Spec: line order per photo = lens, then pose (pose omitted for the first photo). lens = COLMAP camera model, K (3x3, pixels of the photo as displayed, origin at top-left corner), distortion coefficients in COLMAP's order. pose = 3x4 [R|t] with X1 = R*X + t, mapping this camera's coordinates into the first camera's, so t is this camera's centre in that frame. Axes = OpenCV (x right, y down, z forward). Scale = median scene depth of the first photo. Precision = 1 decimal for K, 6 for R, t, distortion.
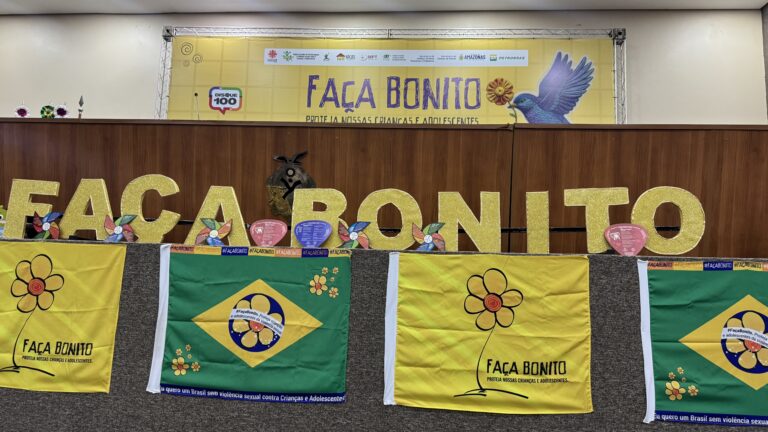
lens RADIAL K [[540.8, 0, 384.0], [0, 540.8, 216.0], [0, 0, 1]] dist [0.122165, -0.199791]
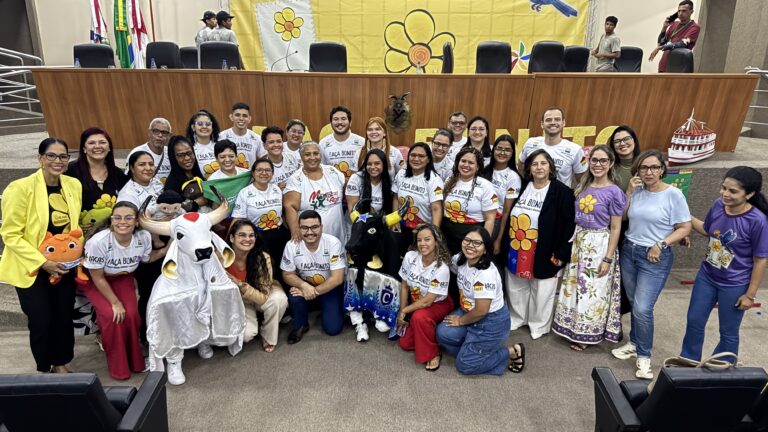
lens RADIAL K [[540.8, 0, 384.0], [0, 540.8, 216.0], [0, 0, 1]] dist [0.122165, -0.199791]
pose [[0.994631, -0.054490, 0.087976, -0.440002], [0.012966, 0.909060, 0.416464, -0.534321], [-0.102669, -0.413087, 0.904886, -0.723827]]
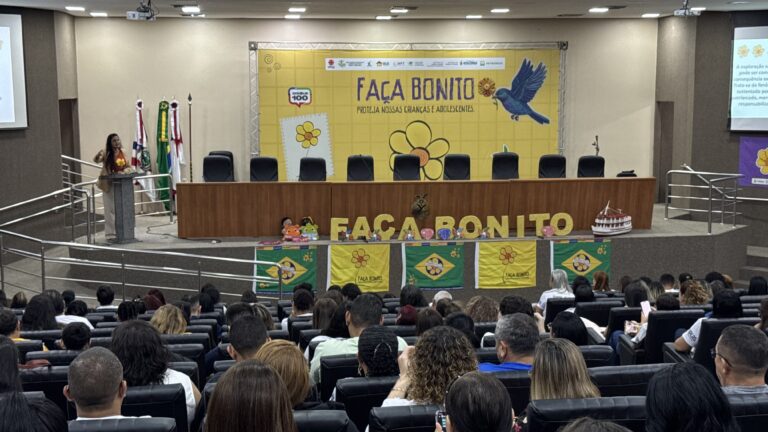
lens RADIAL K [[1091.2, 0, 384.0], [0, 1091.2, 216.0], [0, 0, 1]] dist [0.183665, 0.042297]
pose [[0.978549, -0.060171, 0.197031, -1.501661], [0.008044, 0.966827, 0.255307, -1.460352], [-0.205856, -0.248246, 0.946571, -4.152289]]
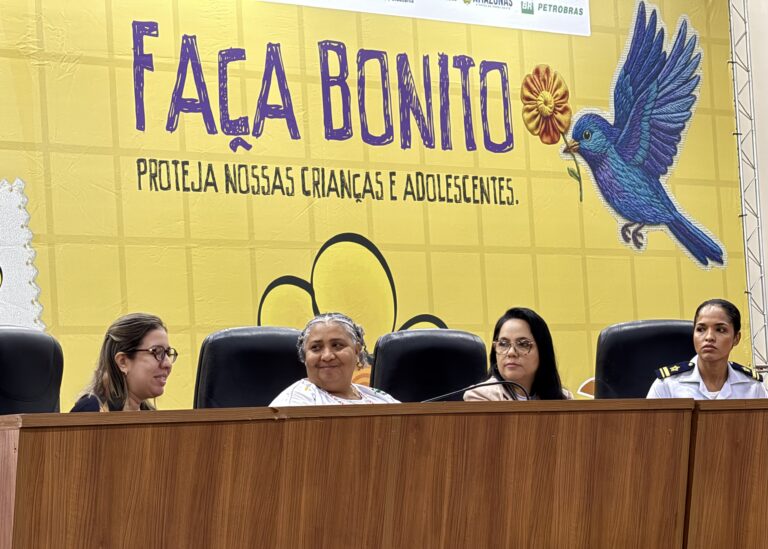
lens RADIAL K [[2924.2, 0, 384.0], [0, 2924.2, 274.5], [0, 0, 1]] dist [0.250237, 3.475234]
pose [[0.646416, -0.014727, 0.762843, -2.914944], [-0.024146, 0.998918, 0.039745, -0.426620], [-0.762603, -0.044112, 0.645361, -0.331980]]
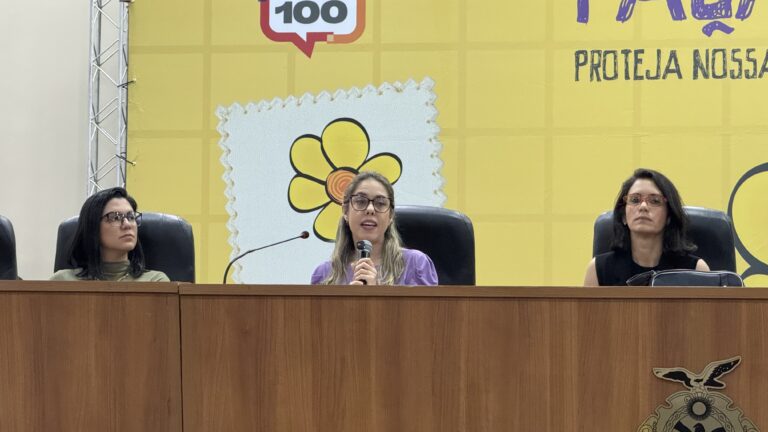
lens RADIAL K [[2707.5, 0, 384.0], [0, 2707.5, 216.0], [0, 0, 1]] dist [0.226030, 1.483157]
pose [[0.994918, -0.028025, -0.096711, -0.238329], [0.032779, 0.998313, 0.047923, -0.381615], [0.095205, -0.050849, 0.994158, -1.208706]]
